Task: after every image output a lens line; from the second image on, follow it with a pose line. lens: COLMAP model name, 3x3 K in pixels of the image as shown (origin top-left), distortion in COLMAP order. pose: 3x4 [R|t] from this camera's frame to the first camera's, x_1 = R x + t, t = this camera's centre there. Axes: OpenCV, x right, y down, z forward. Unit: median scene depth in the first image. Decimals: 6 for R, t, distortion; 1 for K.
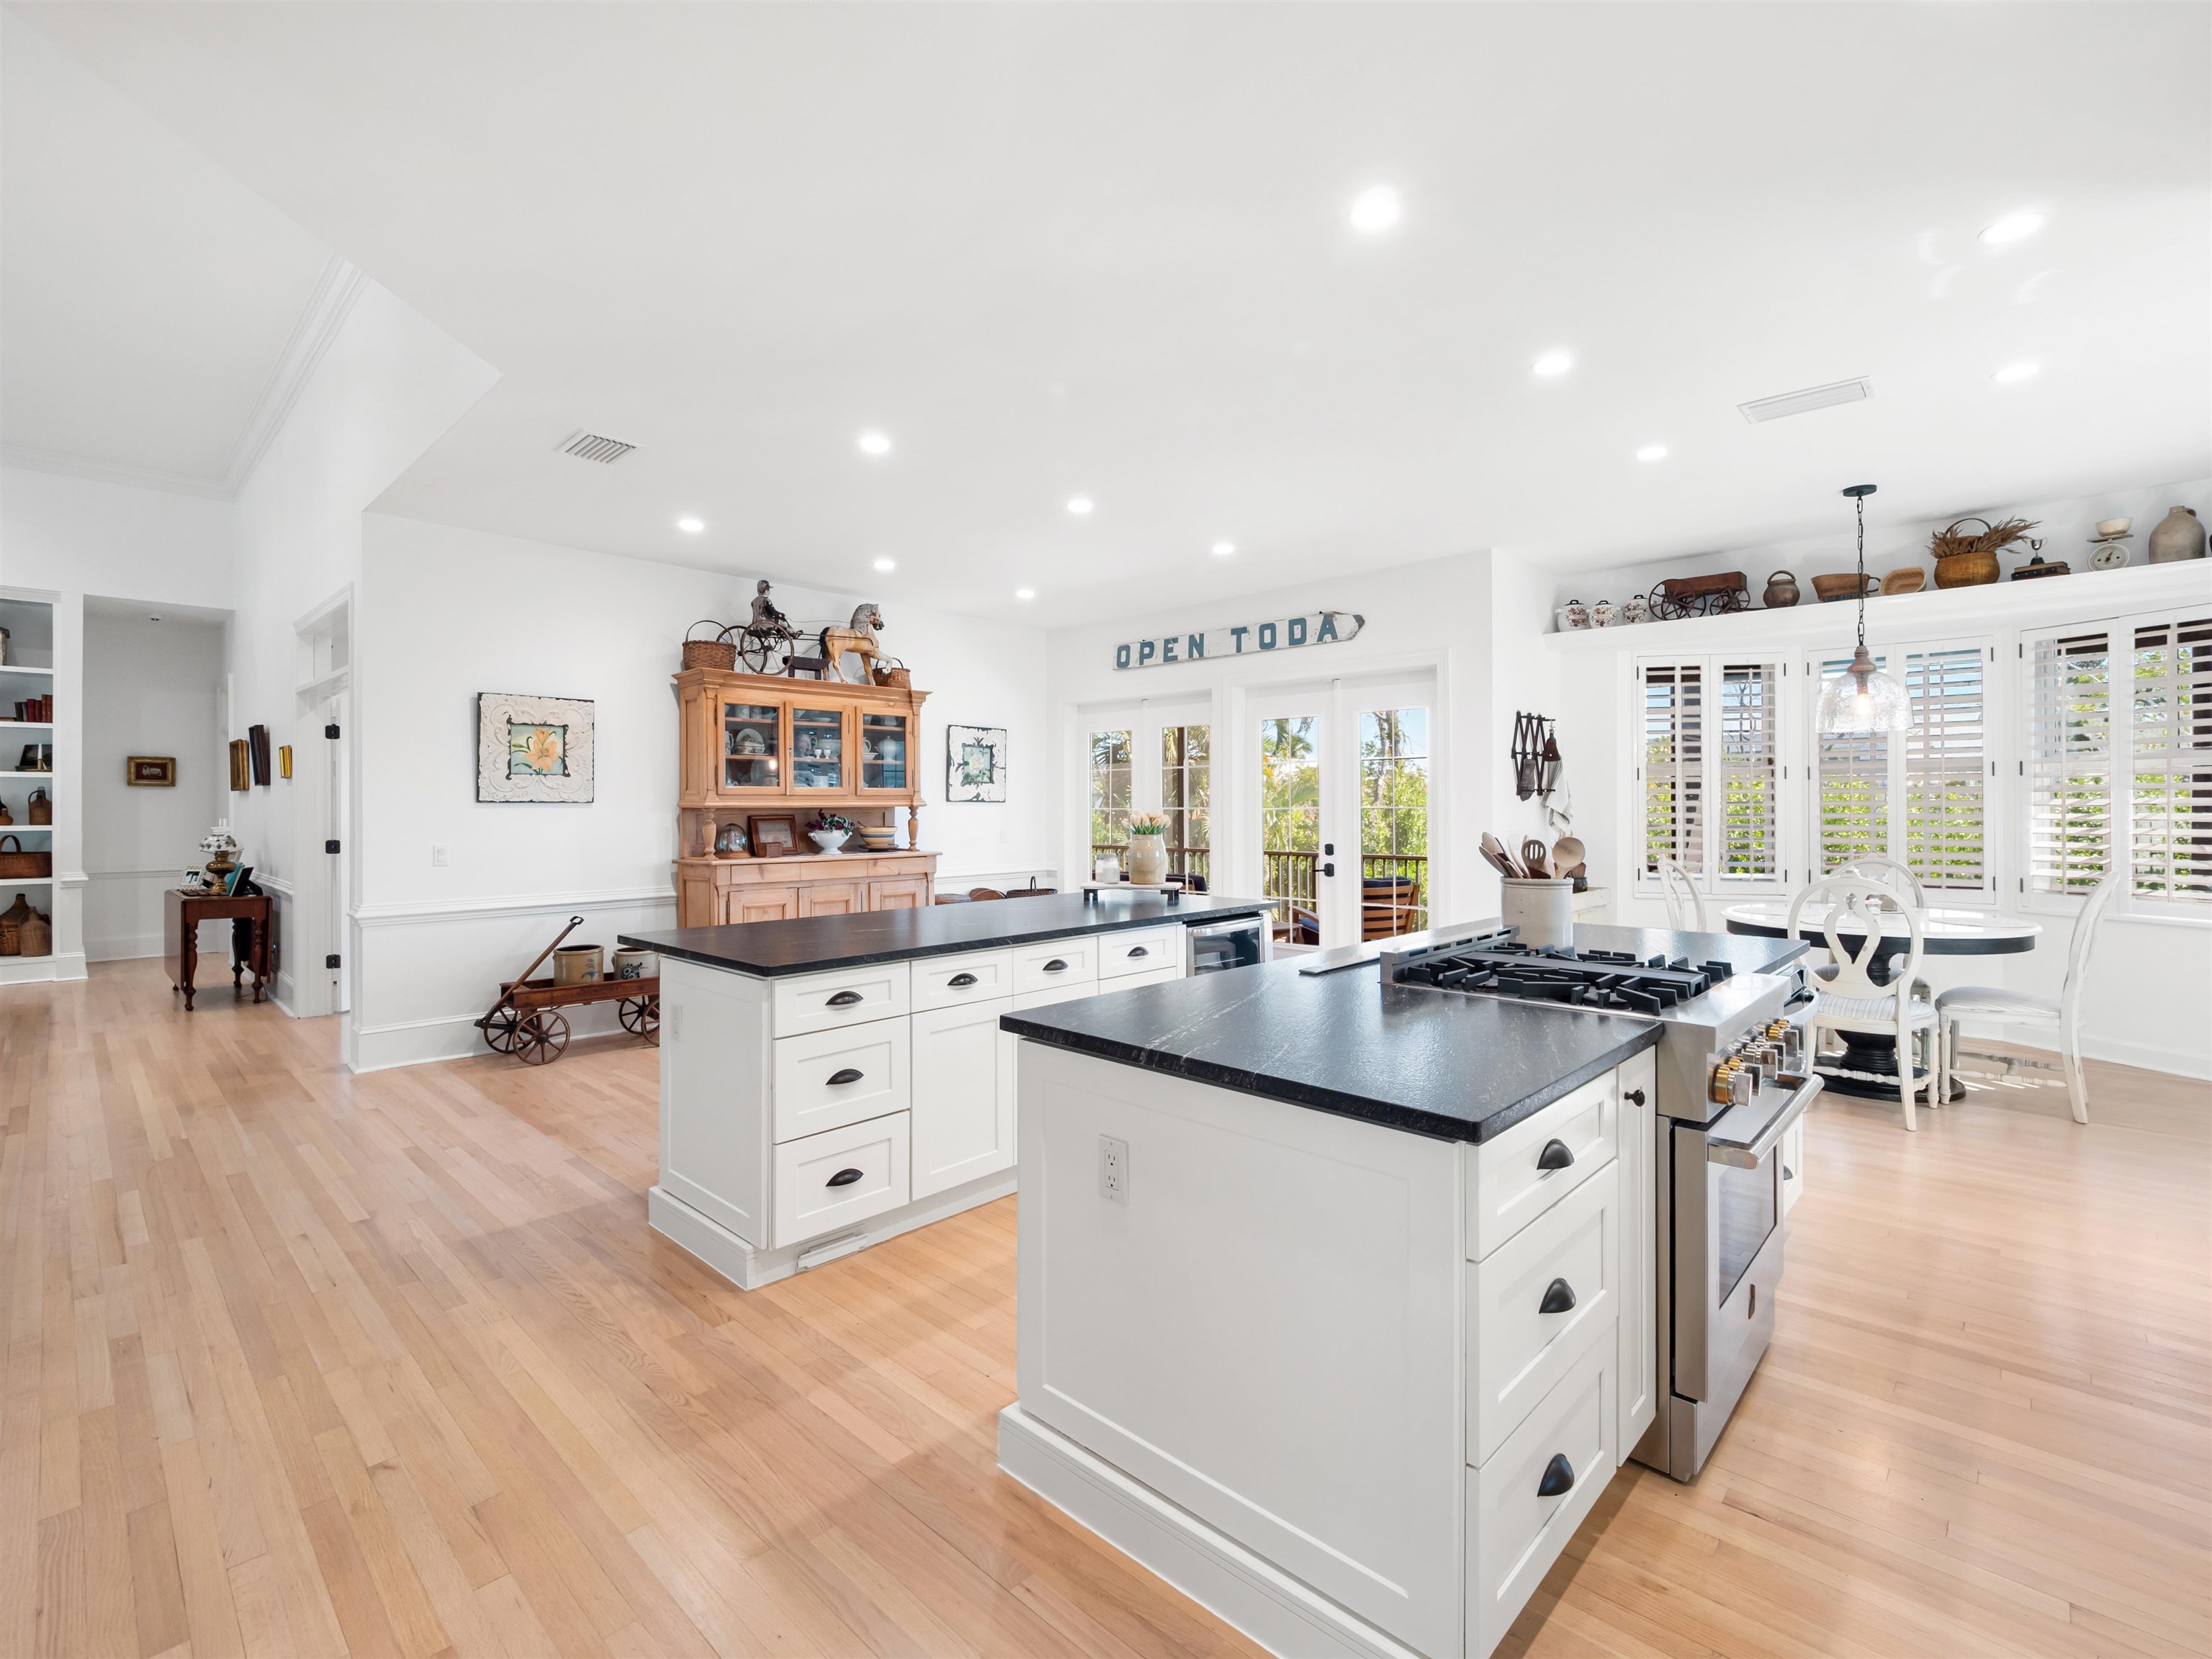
lens RADIAL K [[991.6, 0, 1073.5], [0, 991.6, 811.5], [0, 0, 1]] dist [-0.002940, -0.002827]
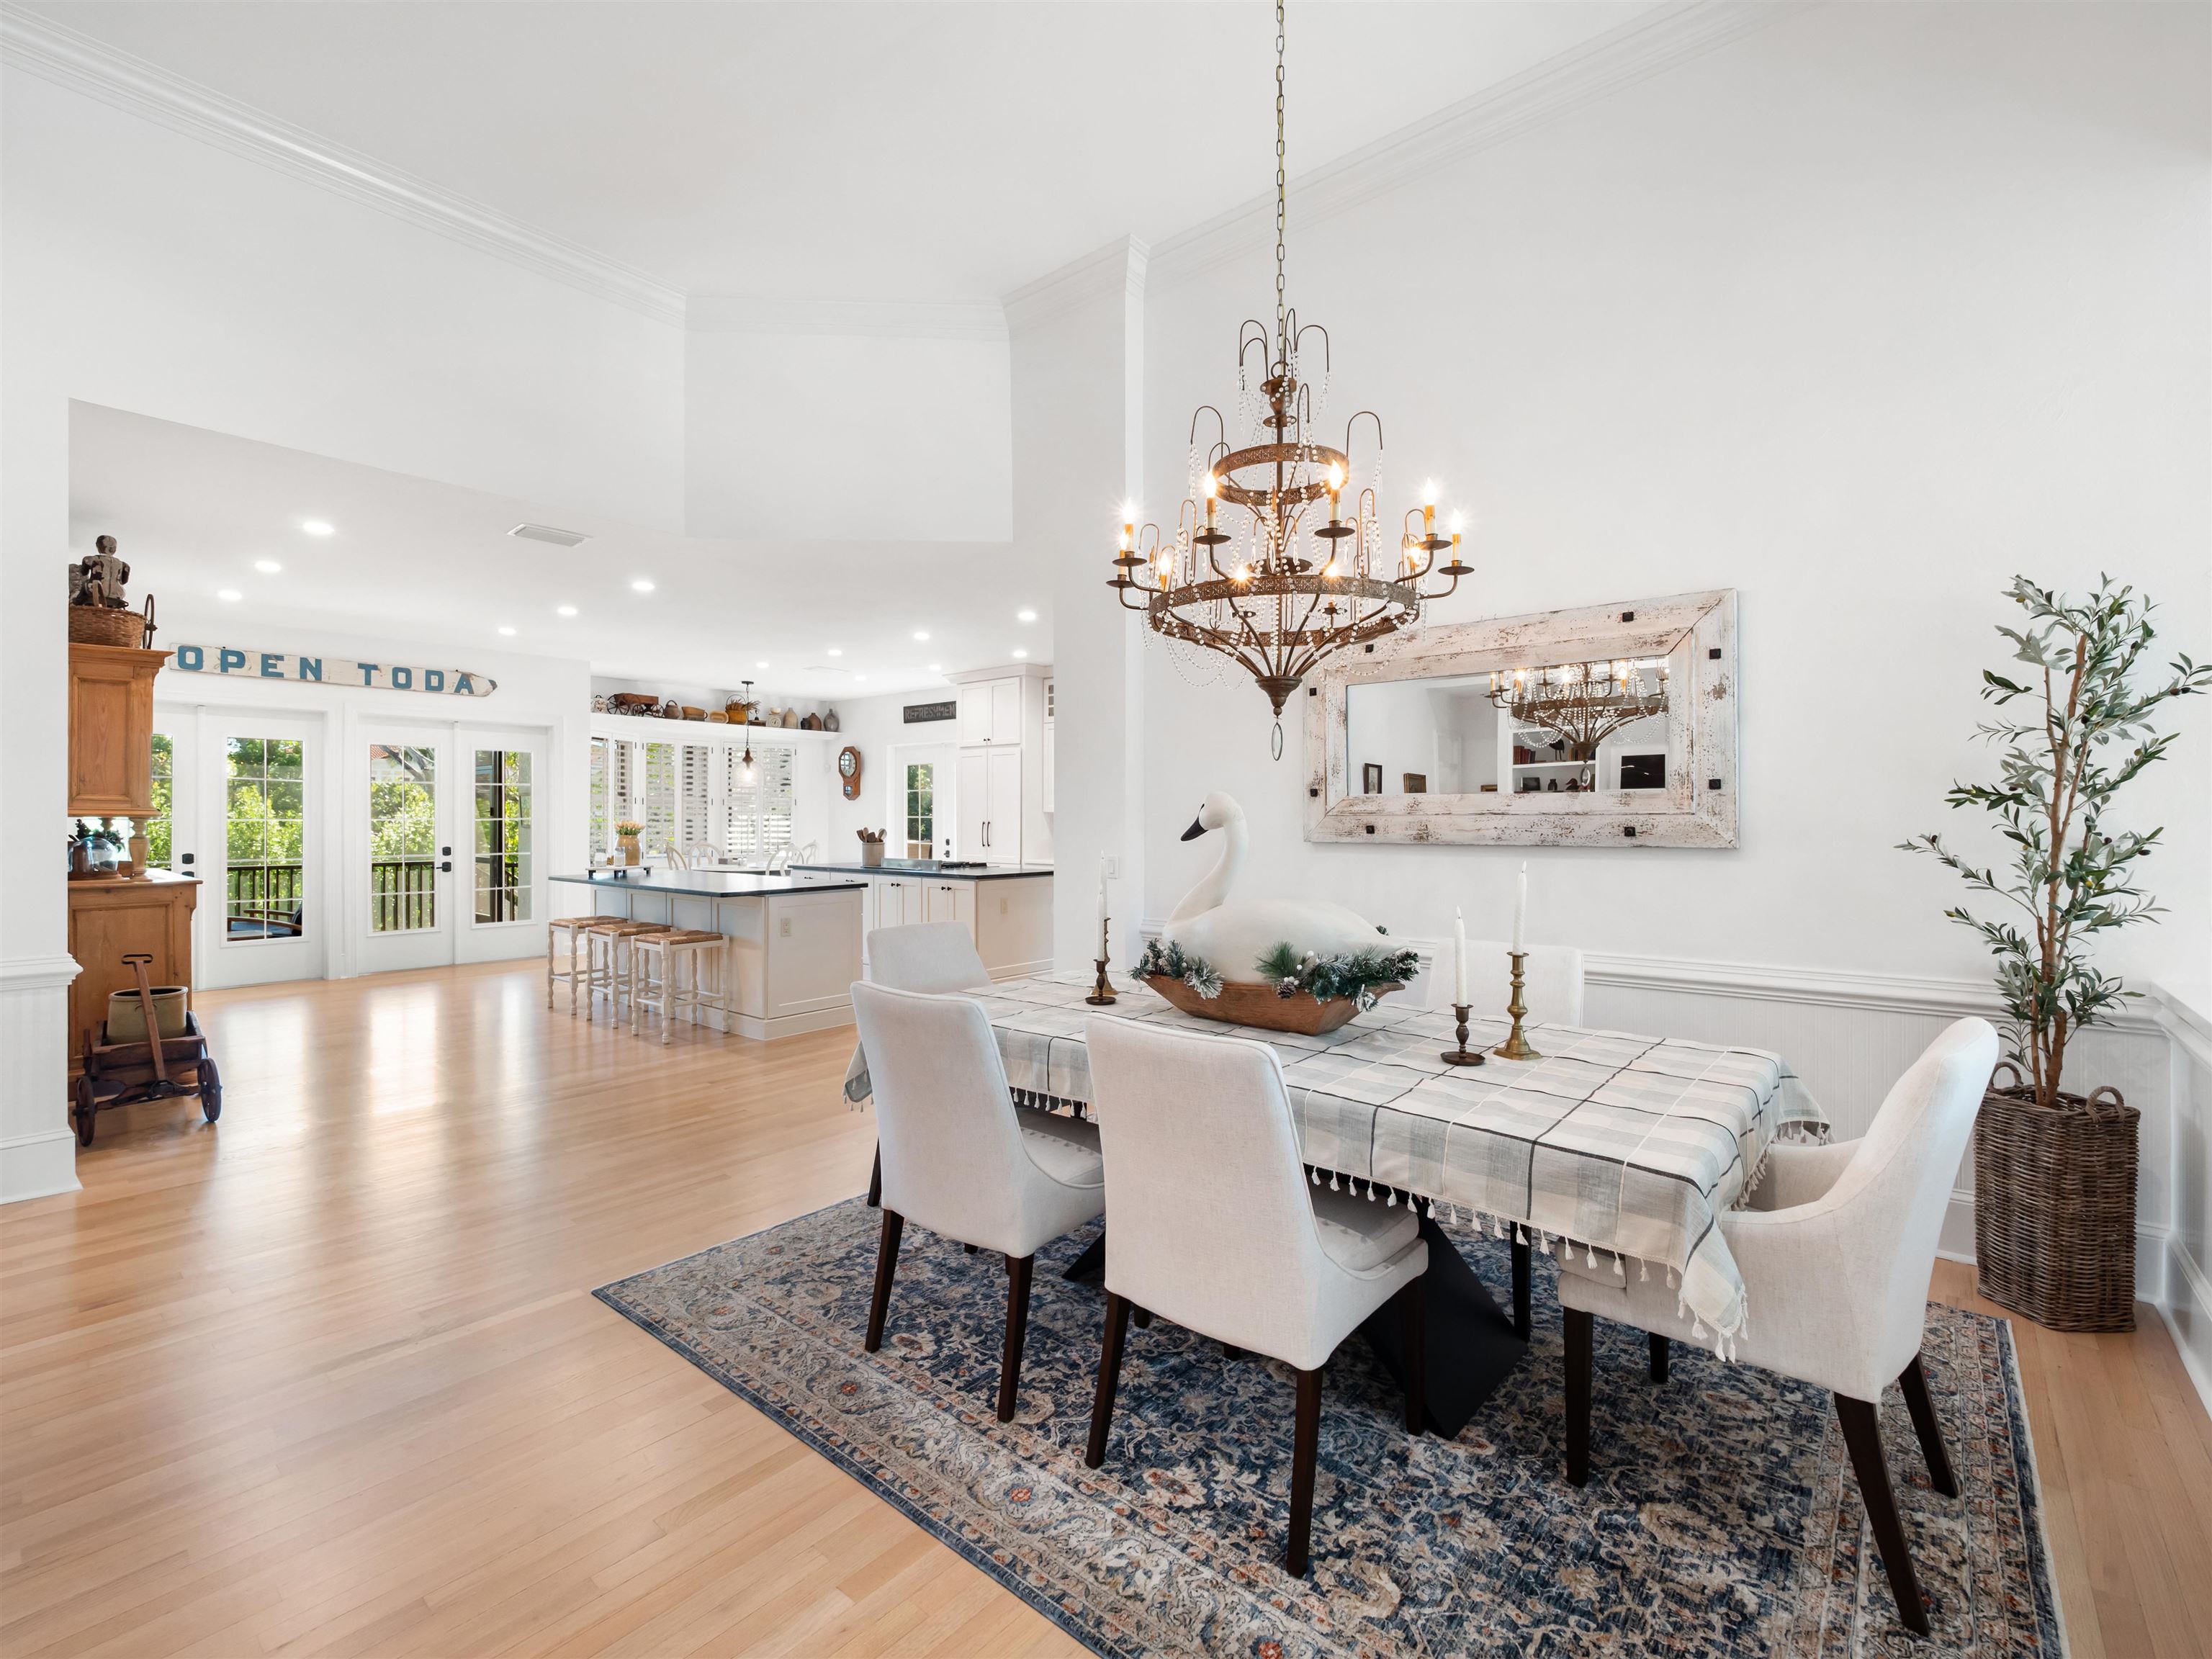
lens RADIAL K [[991.6, 0, 1103.1], [0, 991.6, 823.6], [0, 0, 1]] dist [-0.002940, -0.002827]
pose [[-0.077462, -0.000084, 0.996995, -1.163320], [0.005264, 0.999986, 0.000494, 0.006192], [-0.996981, 0.005286, -0.077461, 0.255331]]
